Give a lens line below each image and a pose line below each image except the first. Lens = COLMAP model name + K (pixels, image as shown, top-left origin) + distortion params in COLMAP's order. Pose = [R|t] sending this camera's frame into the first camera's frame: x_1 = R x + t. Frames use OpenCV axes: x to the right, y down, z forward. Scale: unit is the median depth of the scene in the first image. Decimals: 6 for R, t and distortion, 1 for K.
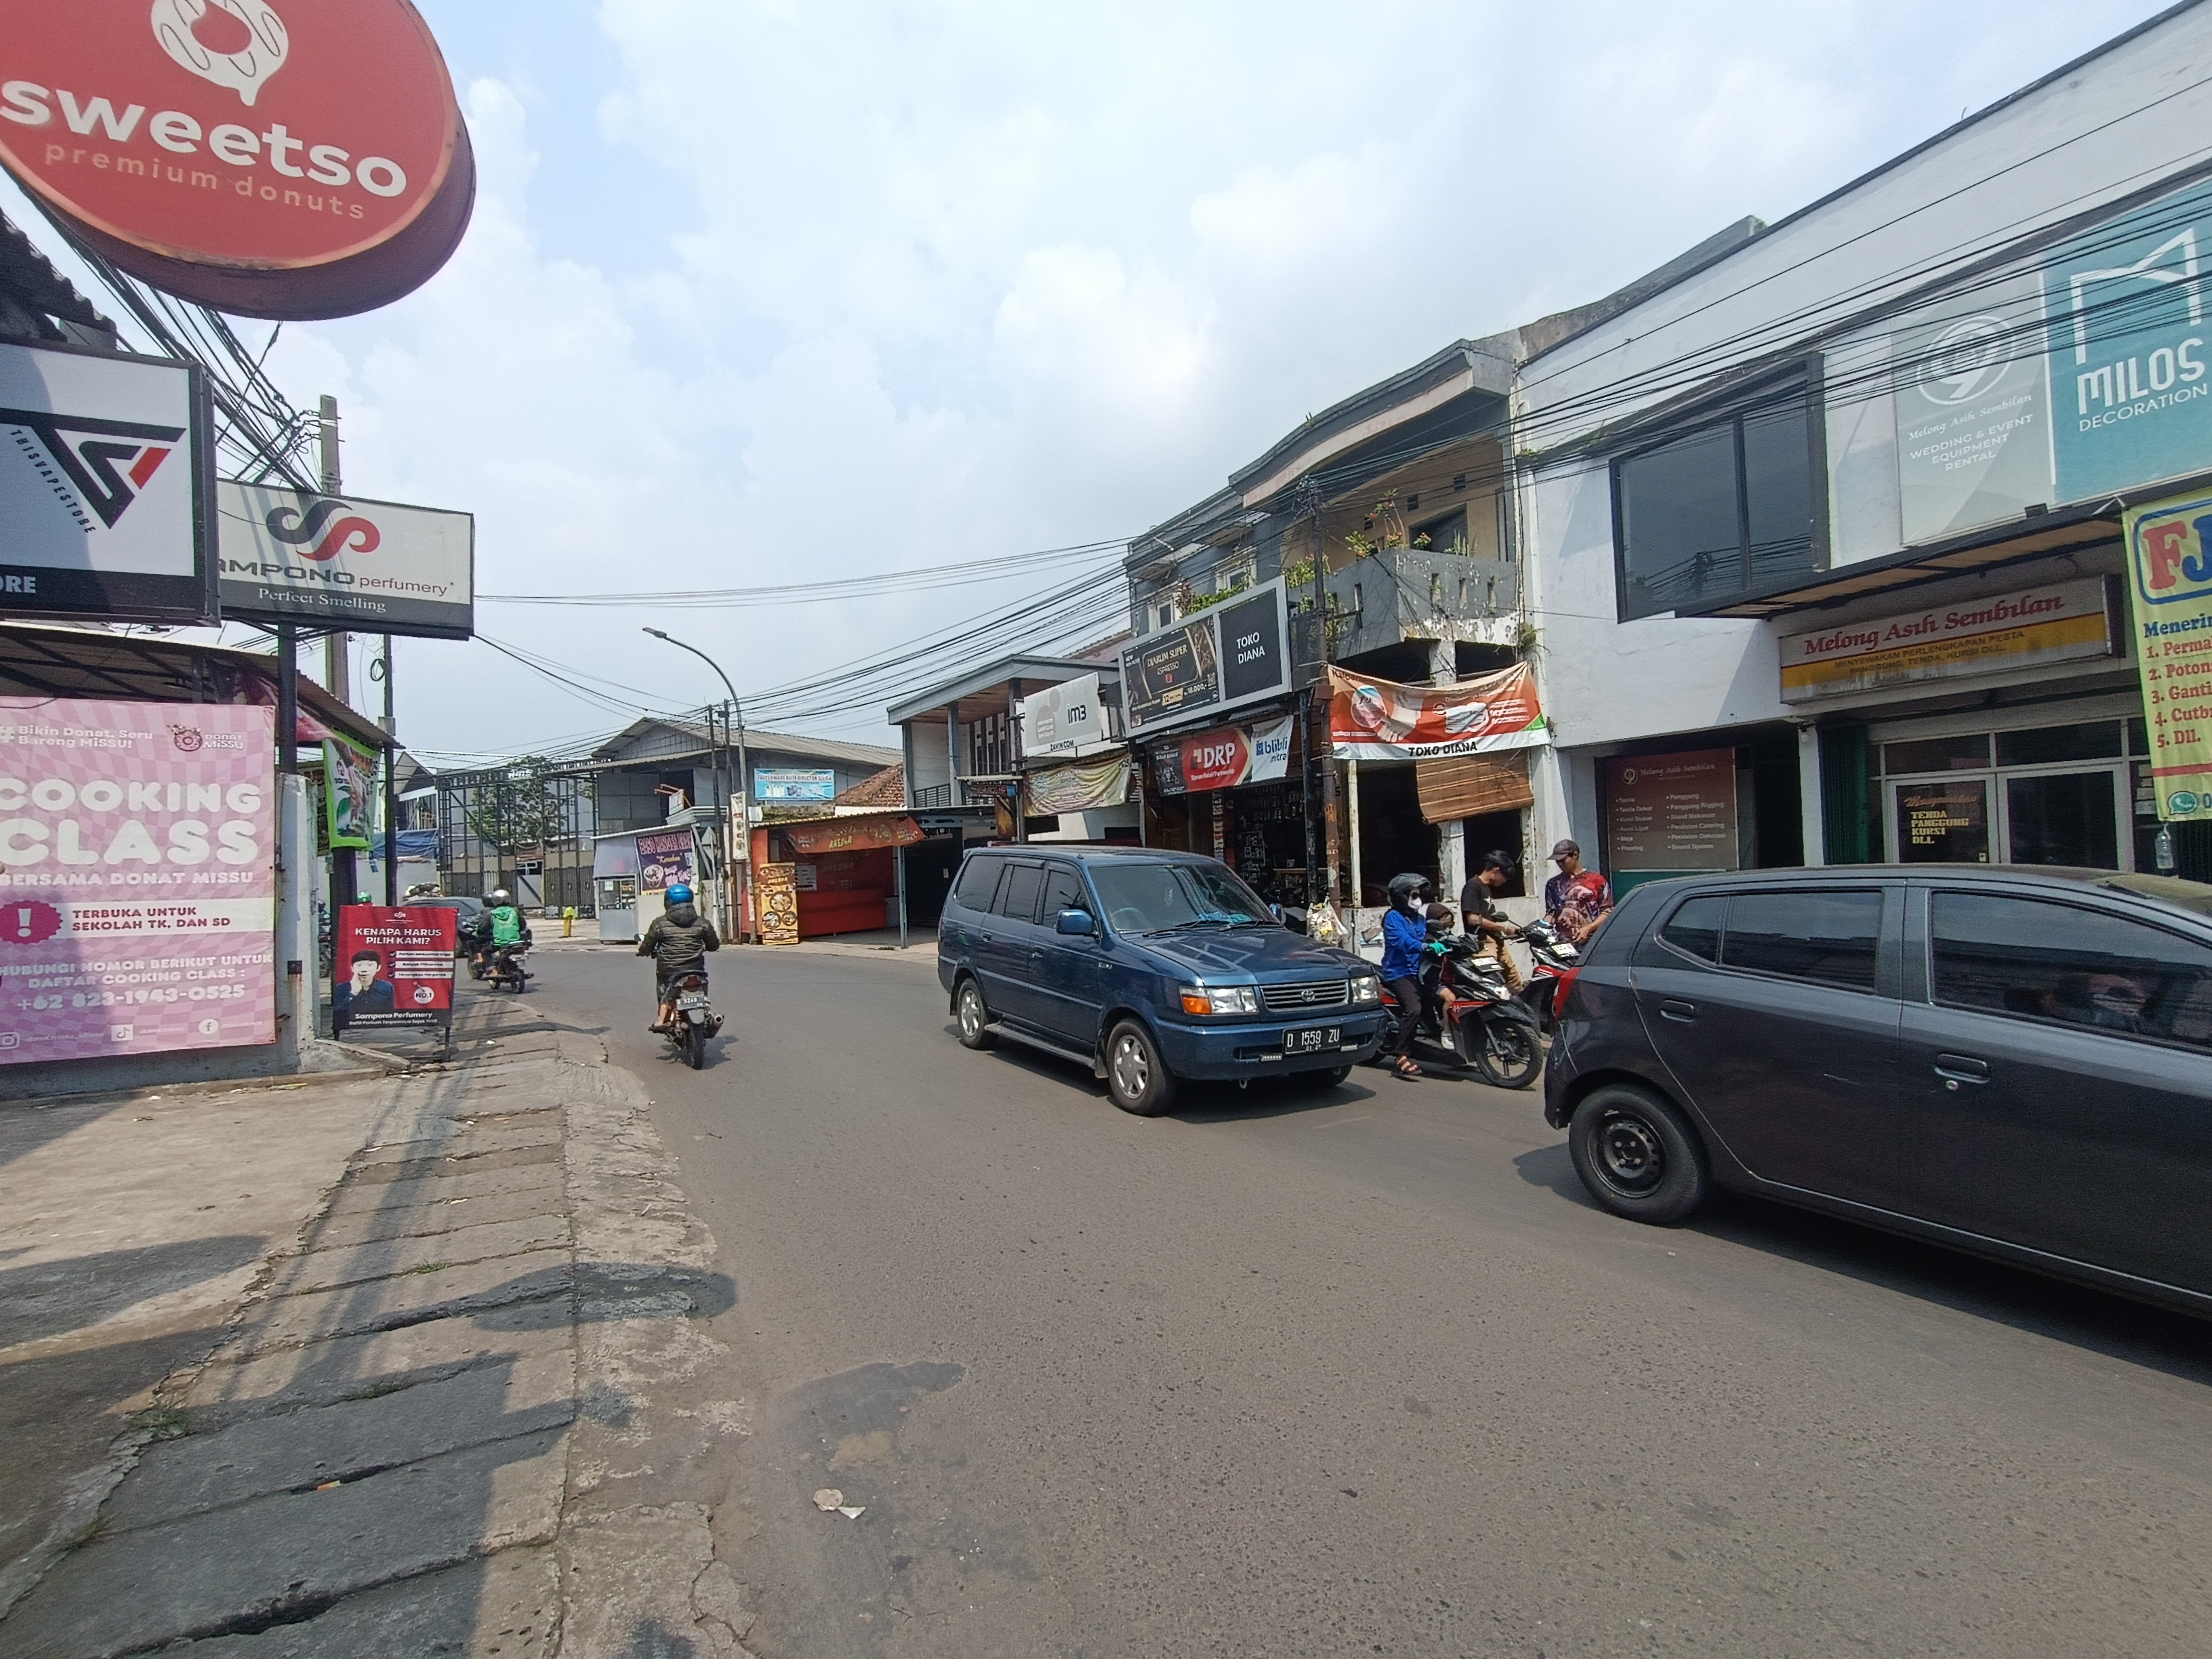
lens RADIAL K [[1022.2, 0, 1103.8], [0, 1022.2, 832.2], [0, 0, 1]] dist [-0.005945, 0.001617]
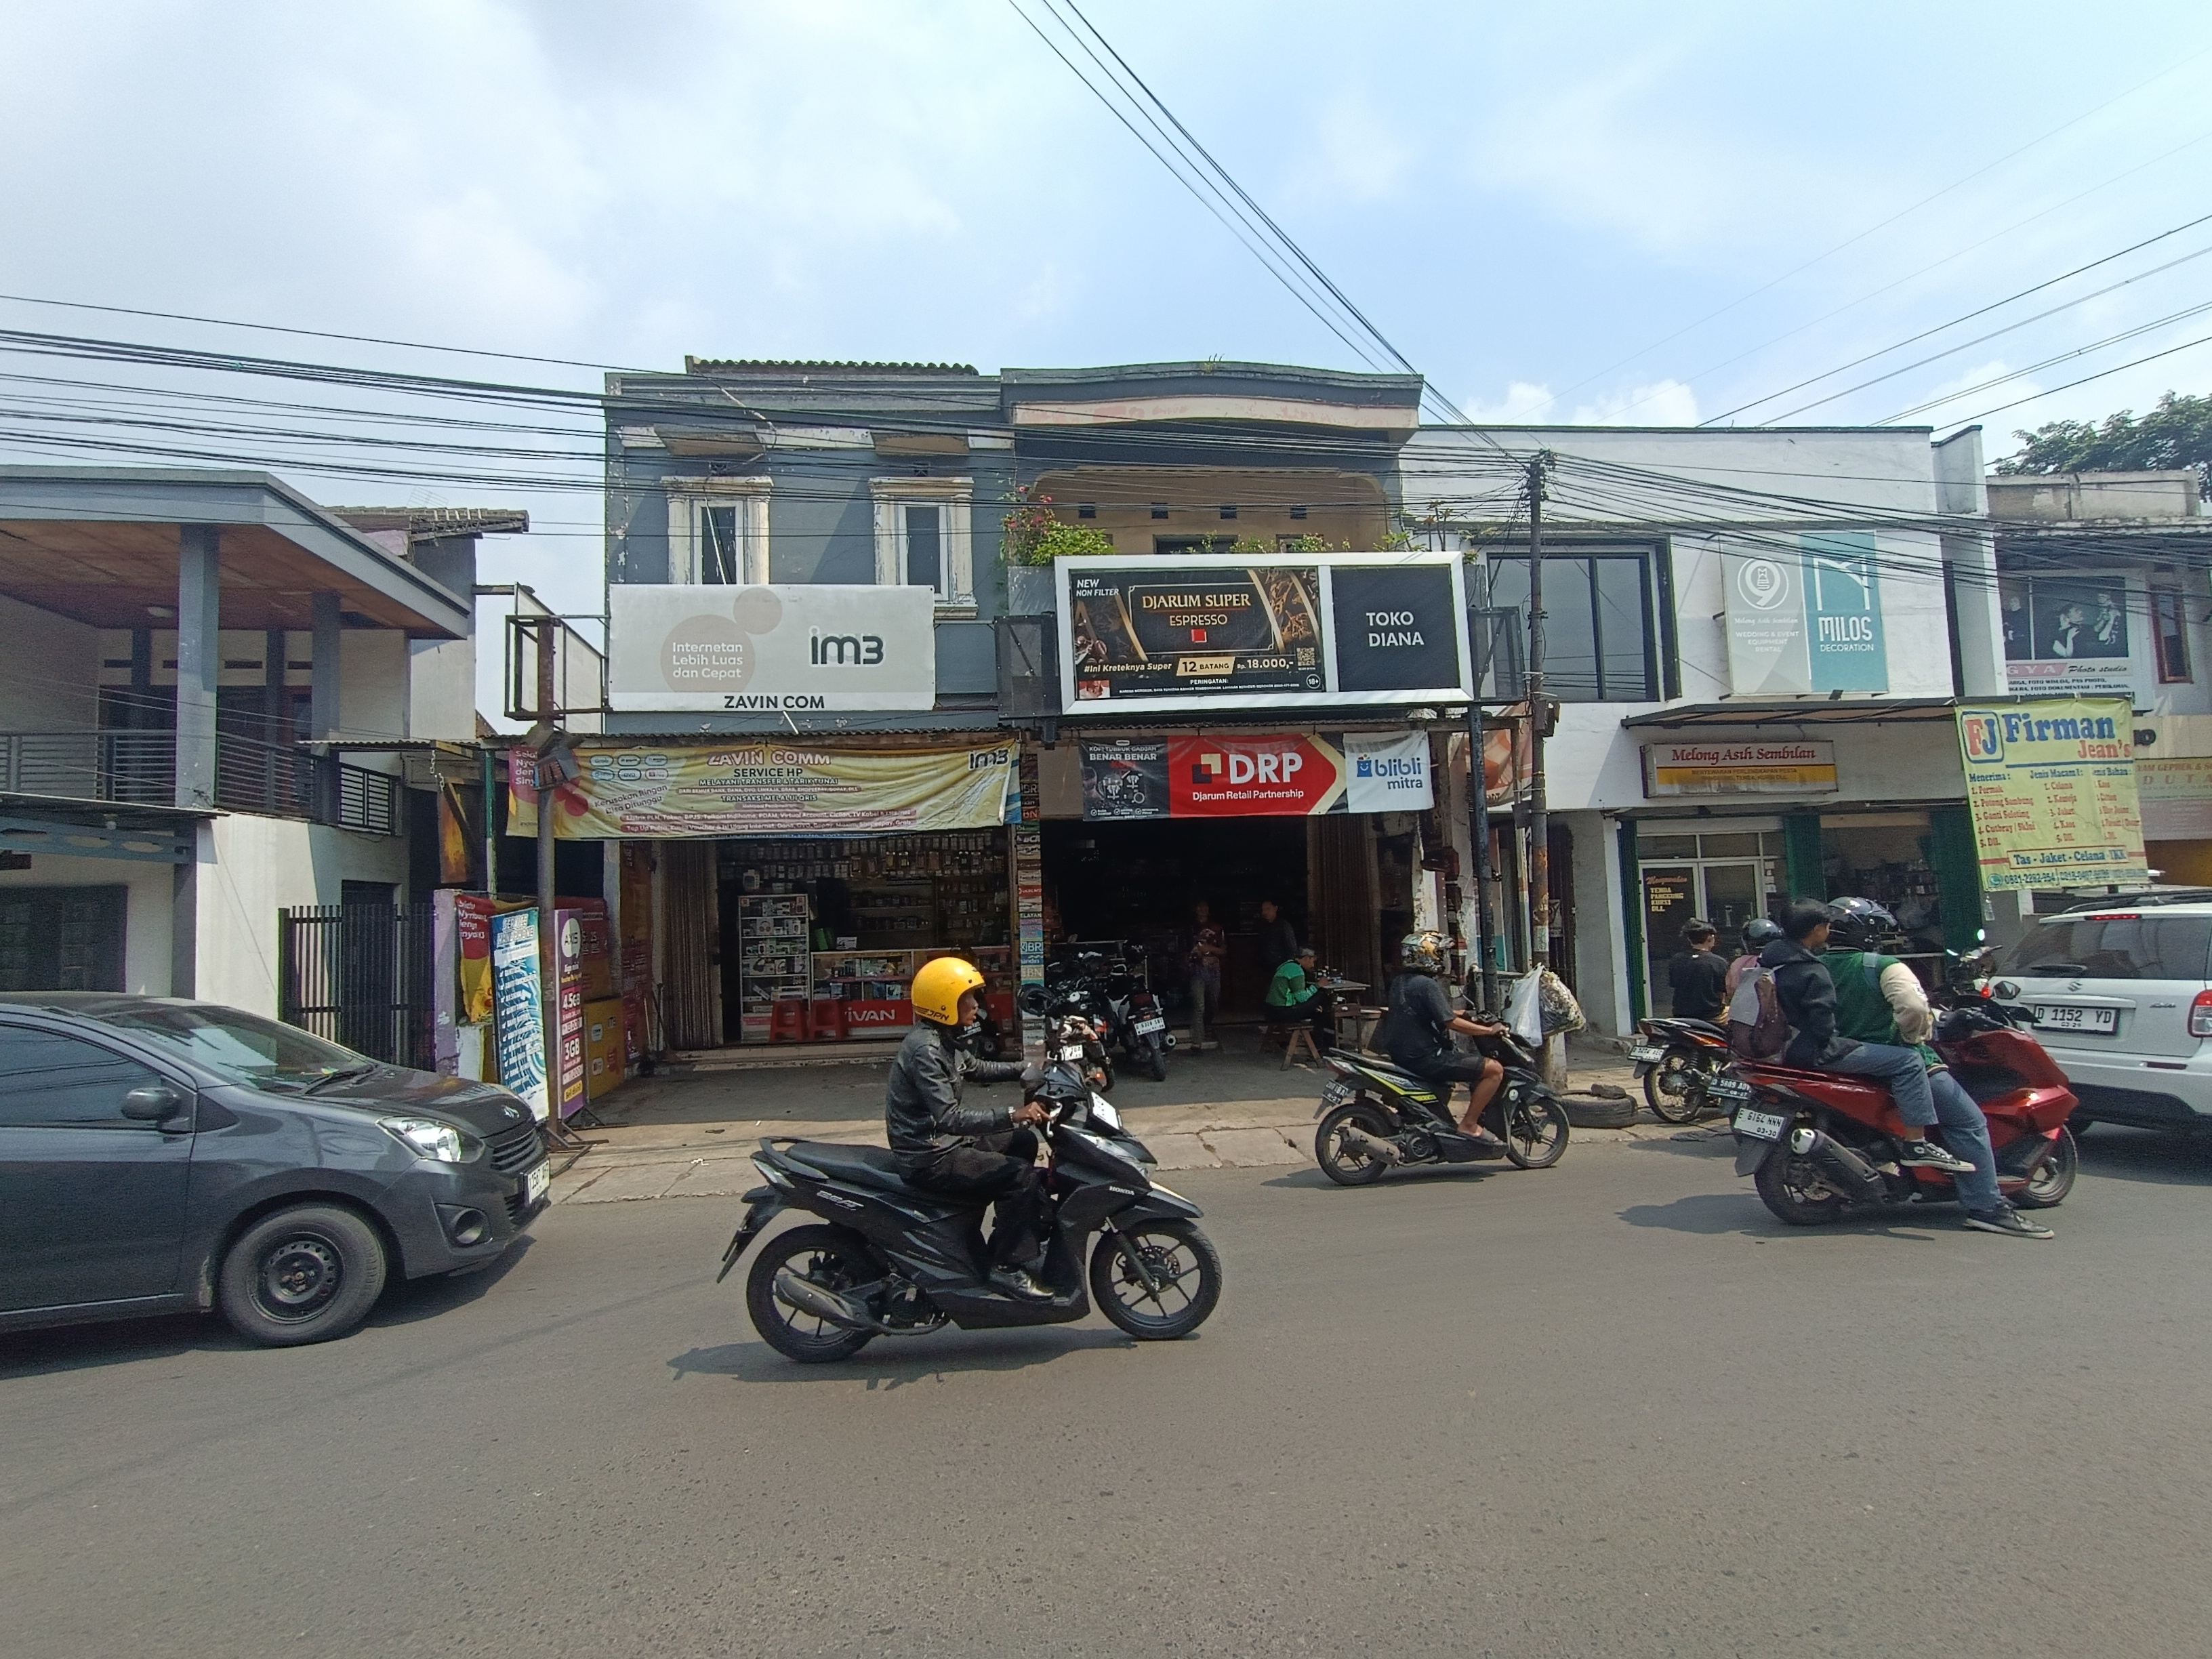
lens RADIAL K [[1022.2, 0, 1128.5], [0, 1022.2, 841.3], [0, 0, 1]] dist [-0.005945, 0.001617]
pose [[0.393012, 0.091038, 0.915016, -0.560008], [-0.005305, 0.995295, -0.096747, 0.040974], [-0.919518, 0.033168, 0.391645, 0.848217]]
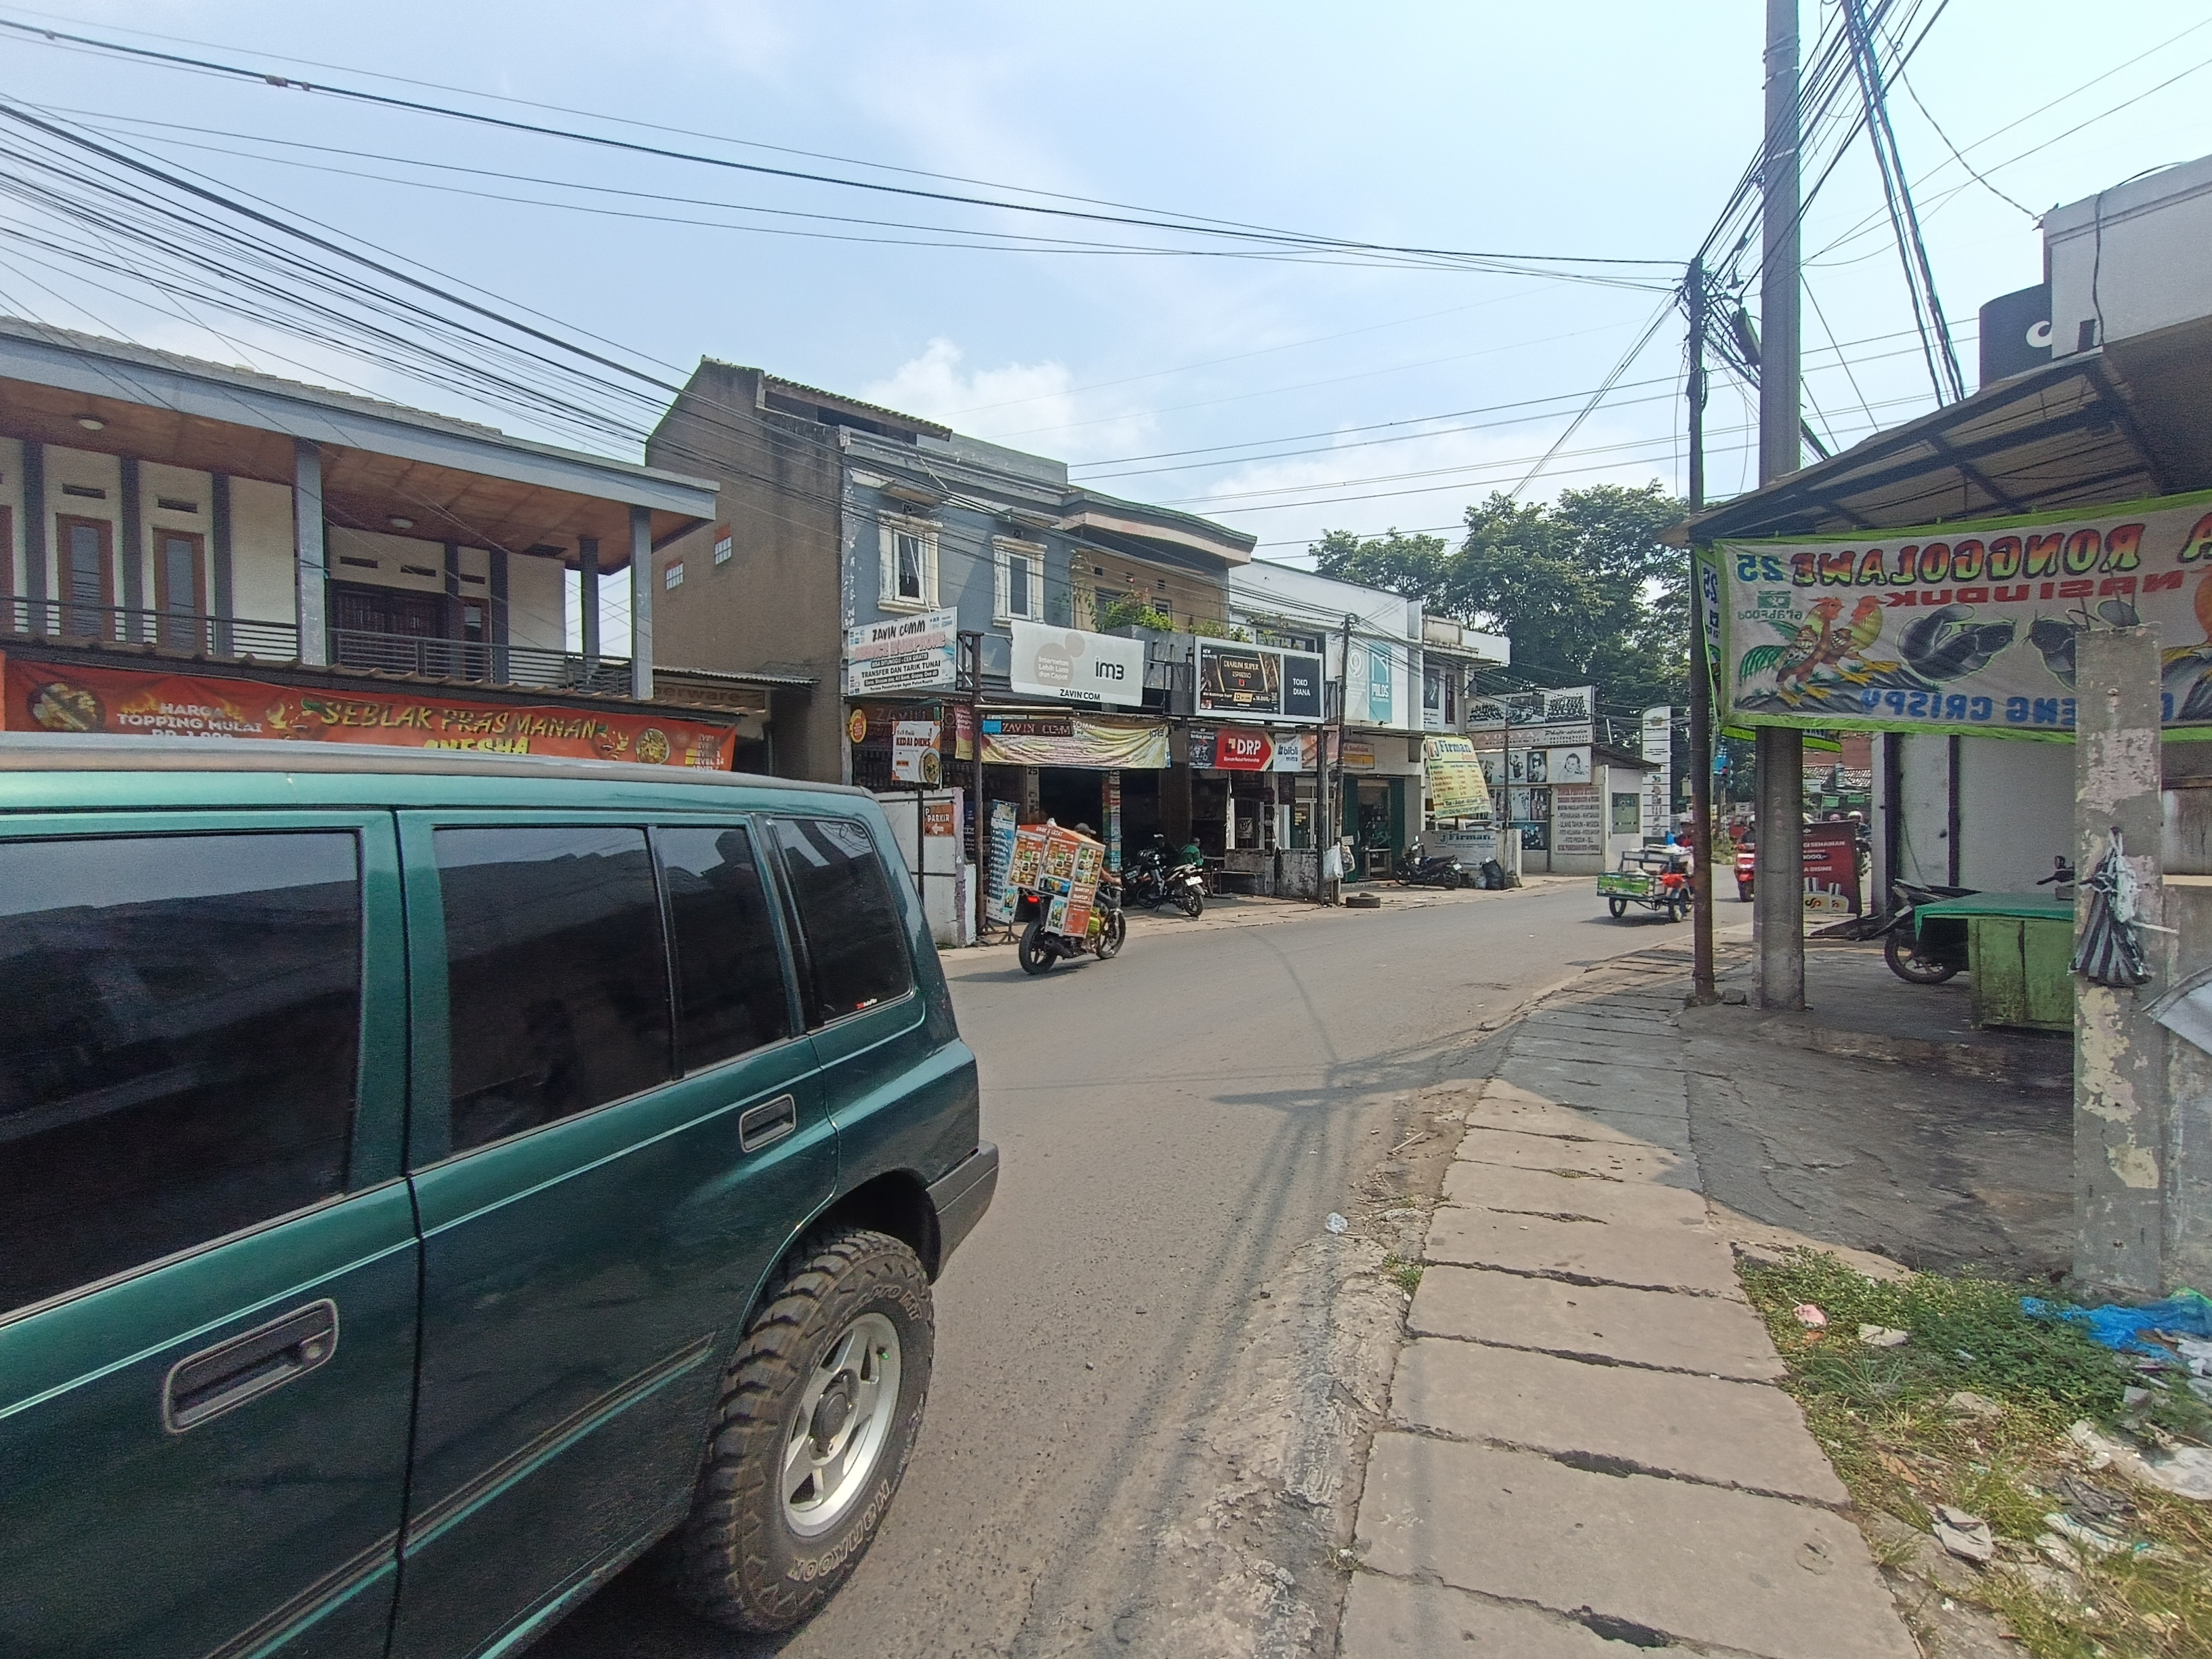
lens RADIAL K [[1022.2, 0, 1101.8], [0, 1022.2, 848.5], [0, 0, 1]] dist [-0.005945, 0.001617]
pose [[-0.214538, 0.020005, 0.976511, -1.263444], [-0.007223, 0.999730, -0.022068, 0.100726], [-0.976689, -0.011788, -0.214335, 1.554603]]
